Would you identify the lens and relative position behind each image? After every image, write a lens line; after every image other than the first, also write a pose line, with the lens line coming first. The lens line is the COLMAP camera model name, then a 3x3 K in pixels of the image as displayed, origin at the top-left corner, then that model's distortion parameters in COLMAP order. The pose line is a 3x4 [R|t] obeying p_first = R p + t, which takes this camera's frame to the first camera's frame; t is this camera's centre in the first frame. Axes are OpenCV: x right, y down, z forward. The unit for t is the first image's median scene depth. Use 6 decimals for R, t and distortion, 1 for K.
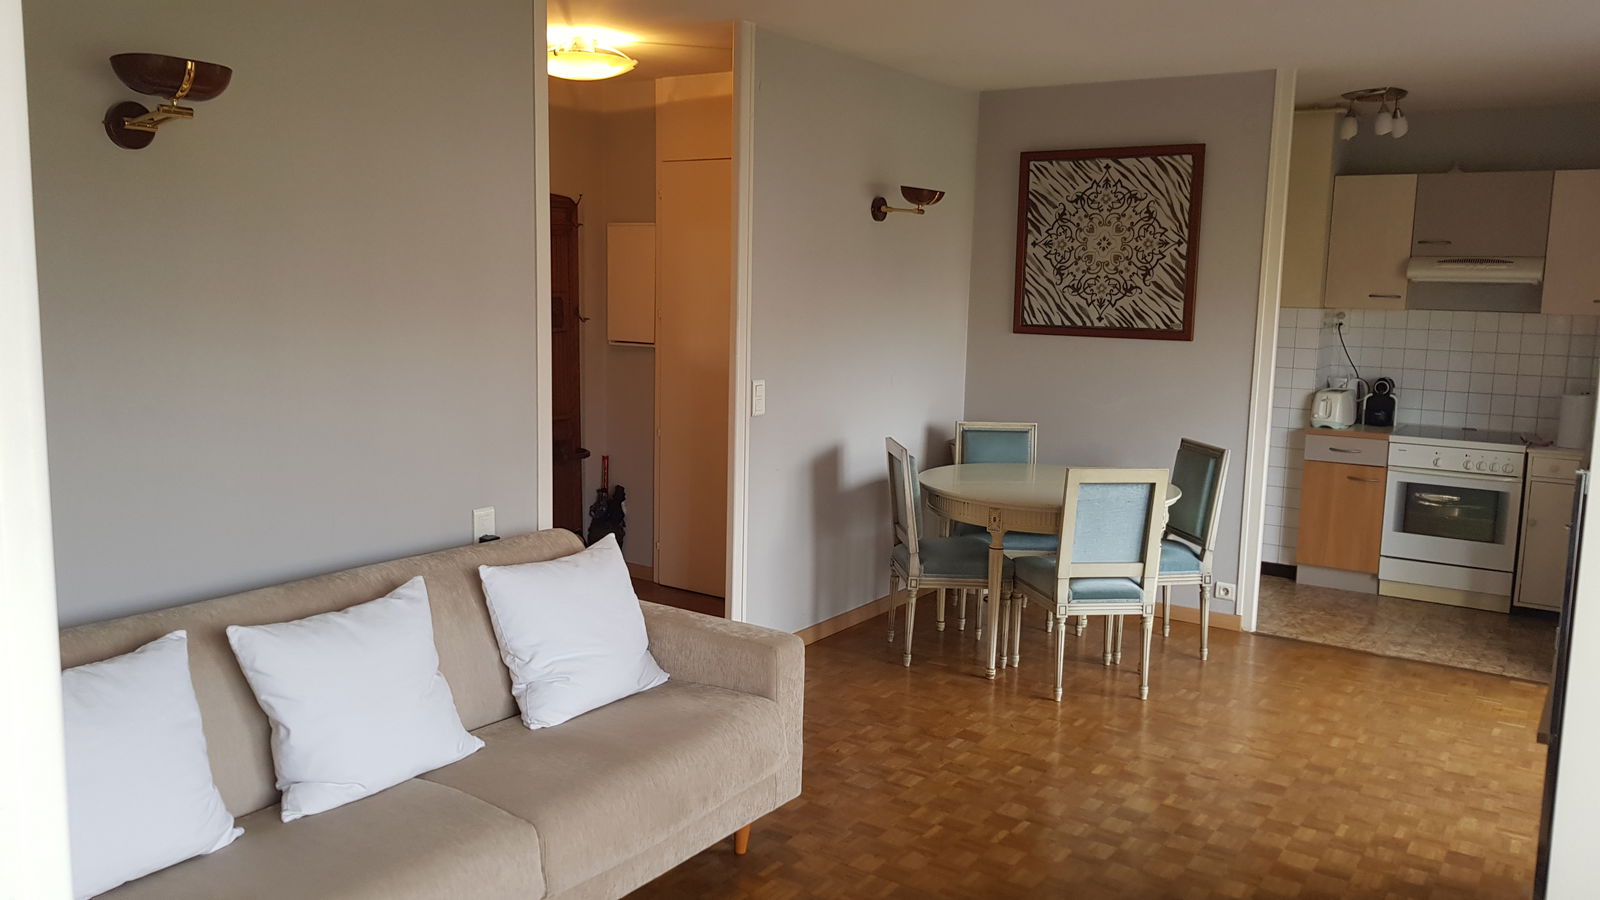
lens RADIAL K [[1241.2, 0, 776.0], [0, 1241.2, 445.5], [0, 0, 1]] dist [0.110666, -0.201285]
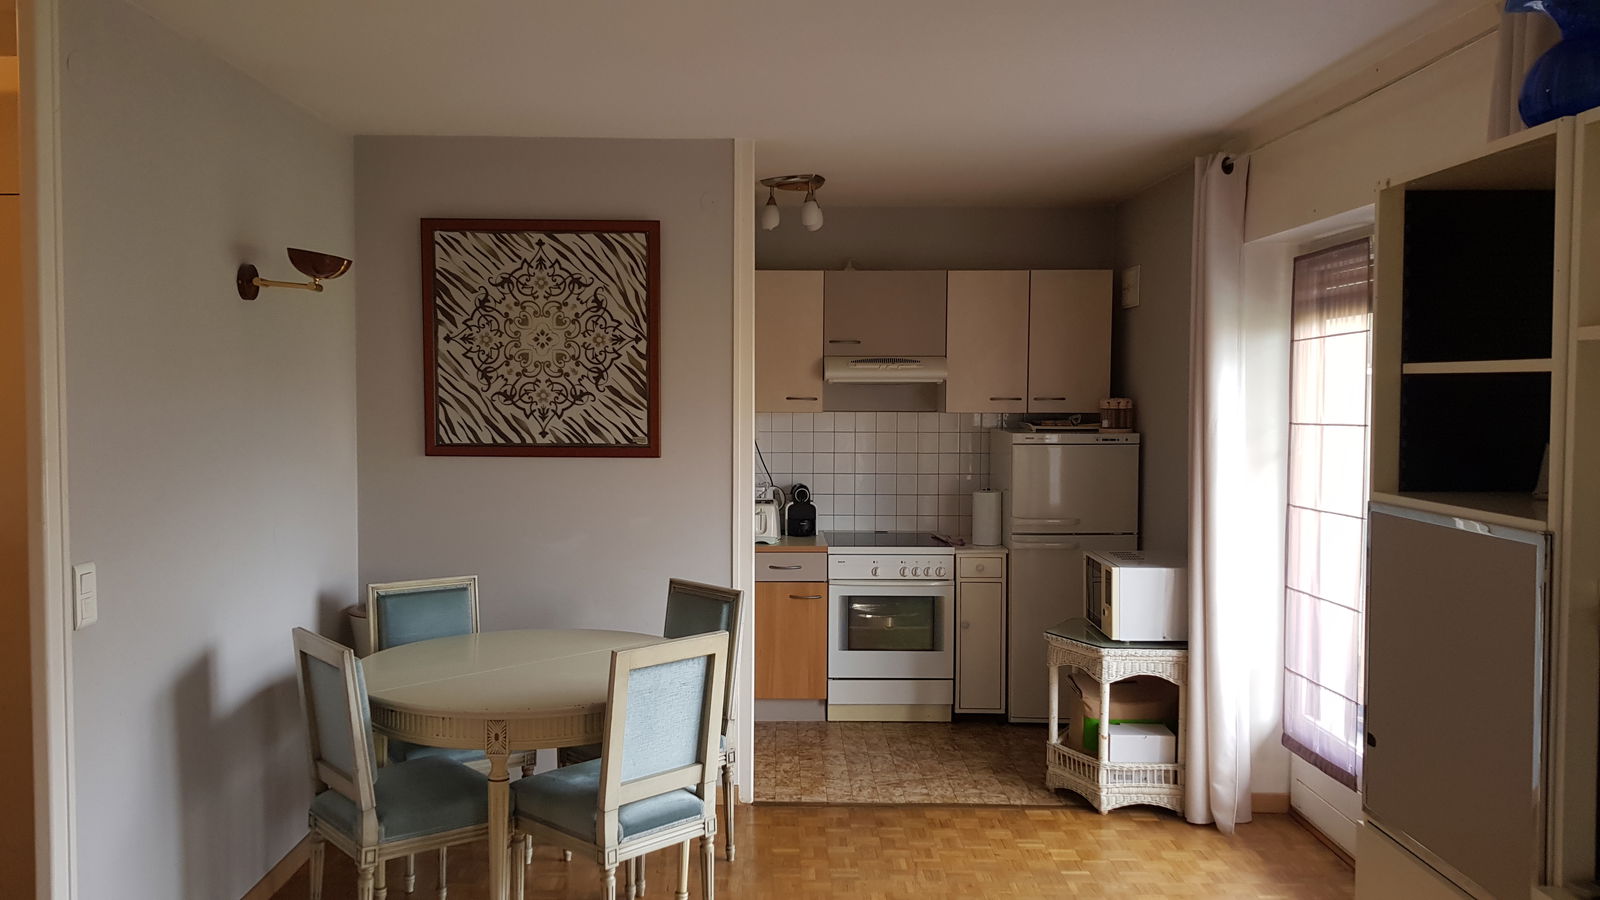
lens RADIAL K [[1241.2, 0, 776.0], [0, 1241.2, 445.5], [0, 0, 1]] dist [0.110666, -0.201285]
pose [[0.823235, -0.042972, 0.566072, -0.064929], [0.088777, 0.994608, -0.053606, -0.040133], [-0.560716, 0.094384, 0.822611, 0.283080]]
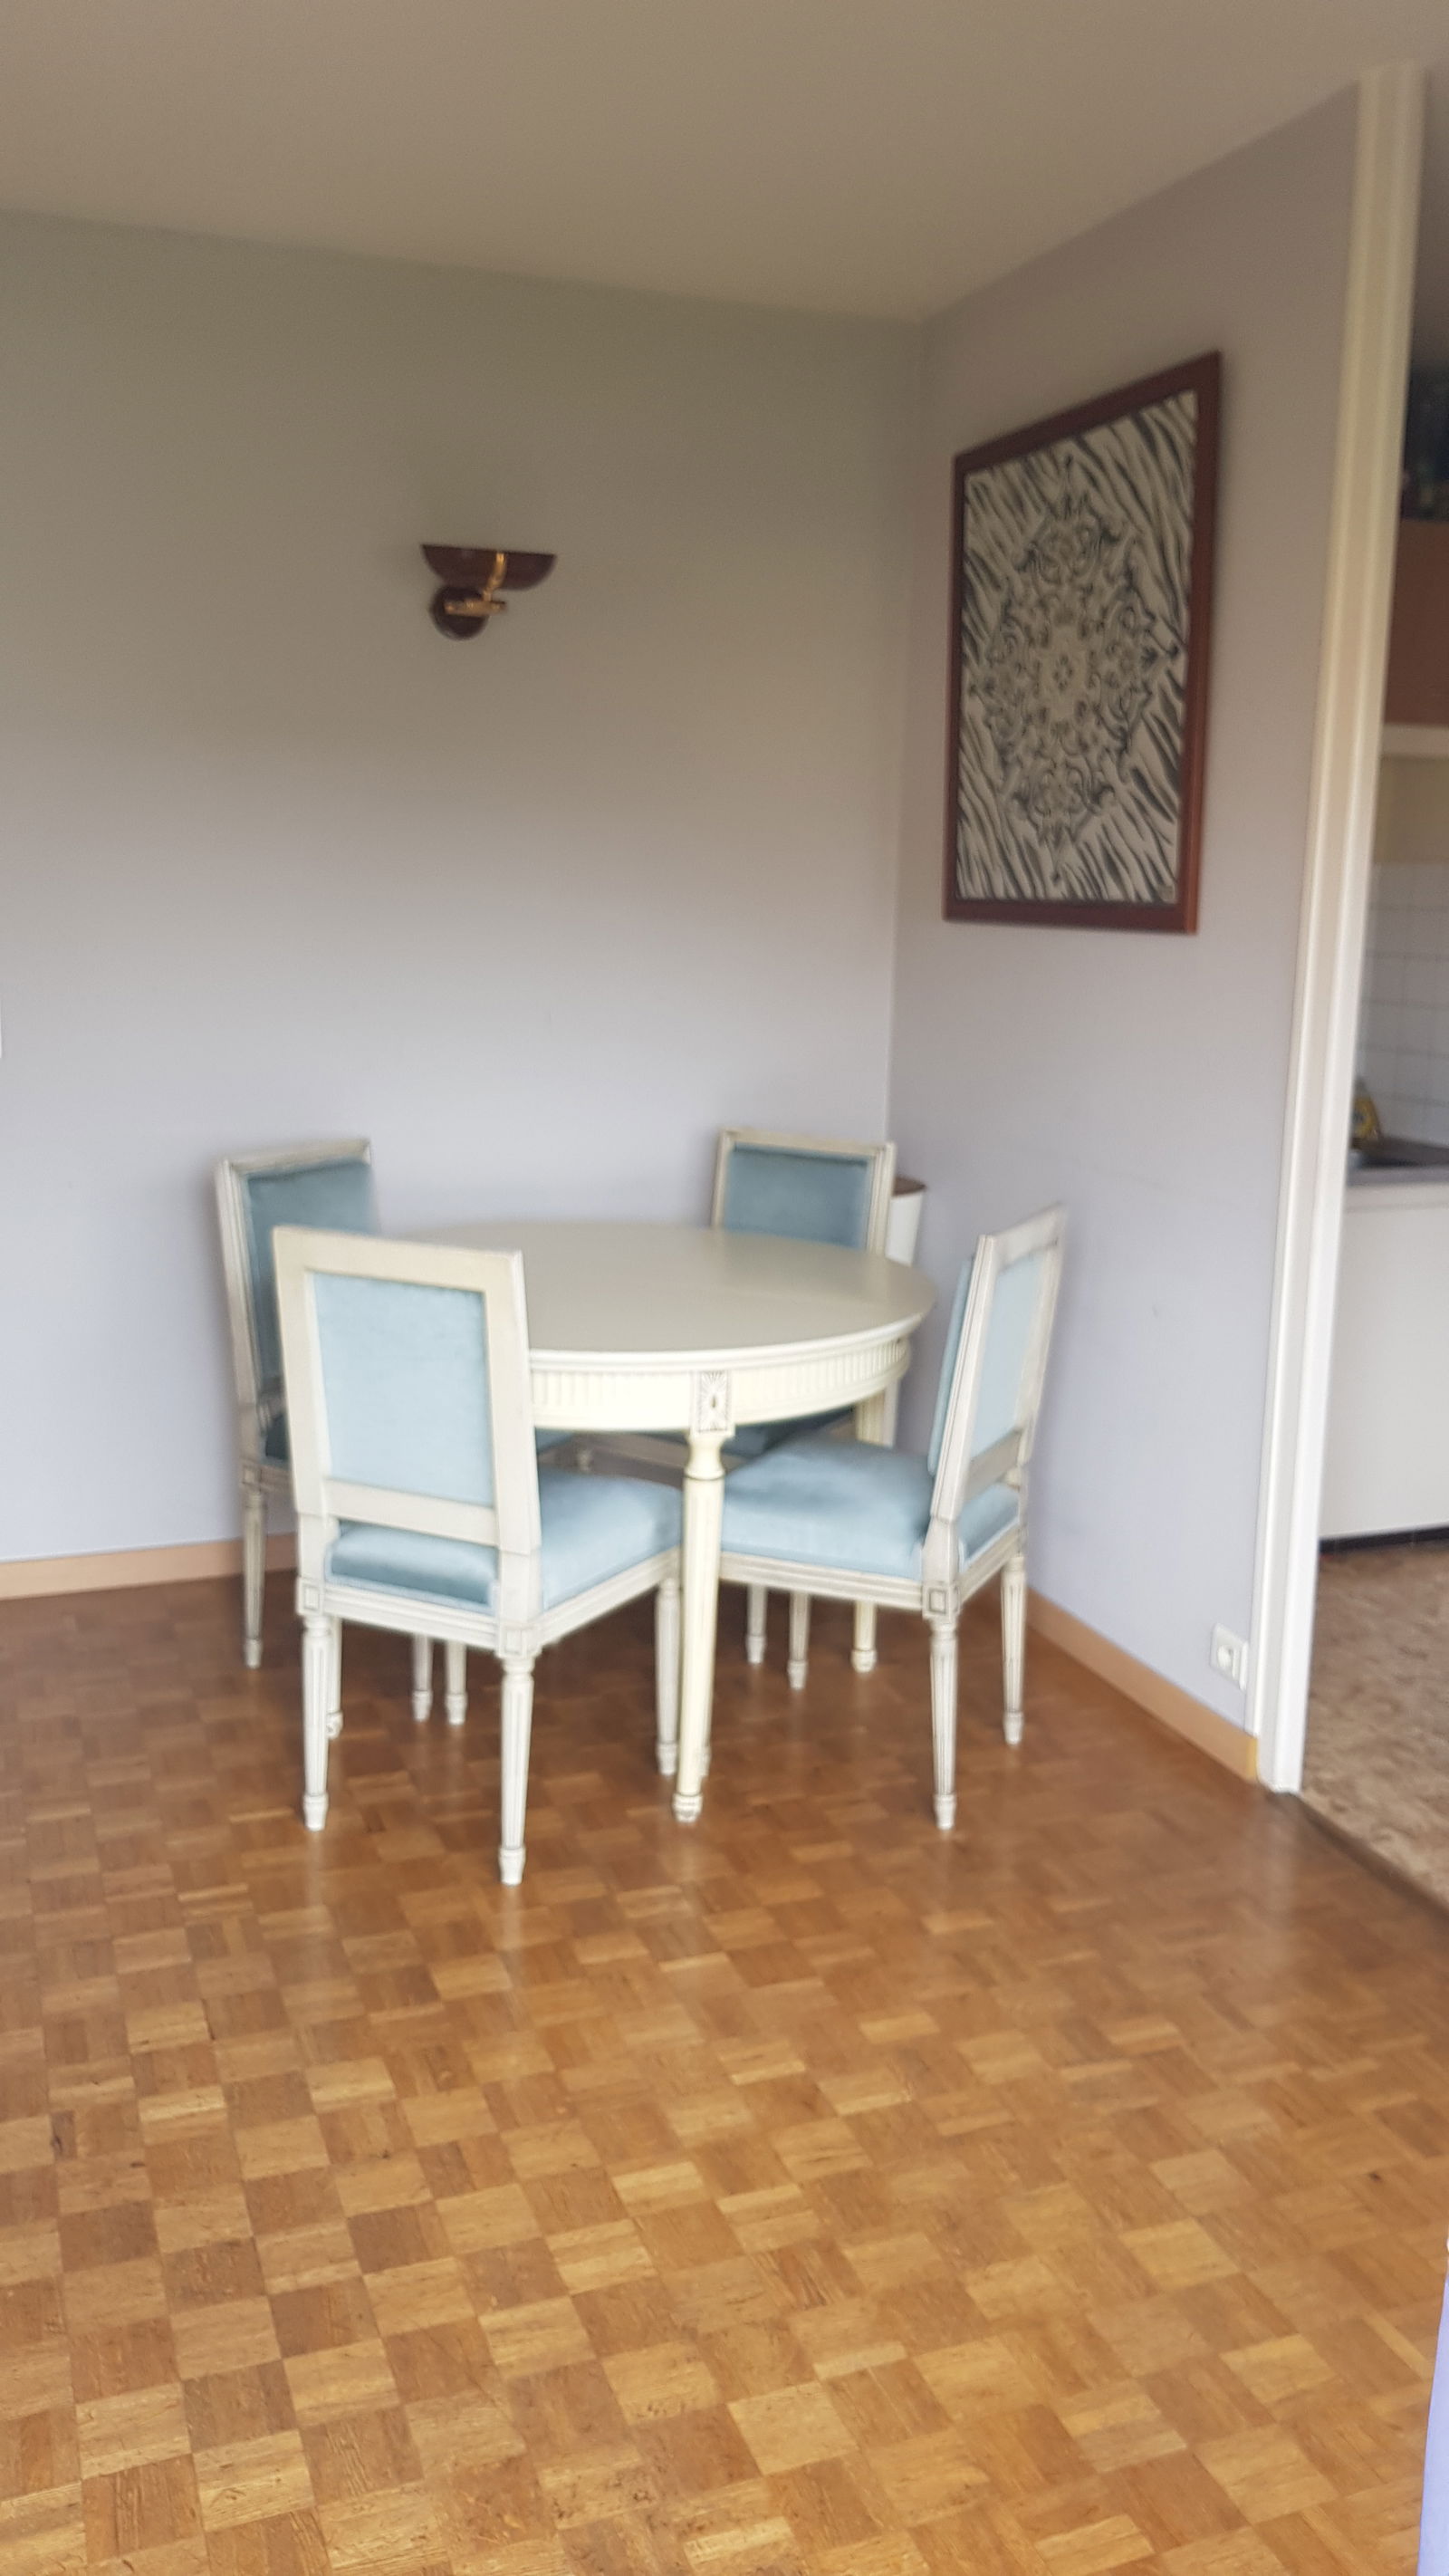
lens RADIAL K [[2000.4, 0, 722.0], [0, 2000.4, 1264.7], [0, 0, 1]] dist [0.047915, -0.203811]
pose [[0.820286, 0.103343, -0.562540, 0.540581], [-0.082701, 0.994636, 0.062129, -0.015263], [0.565943, -0.004441, 0.824433, 0.457421]]
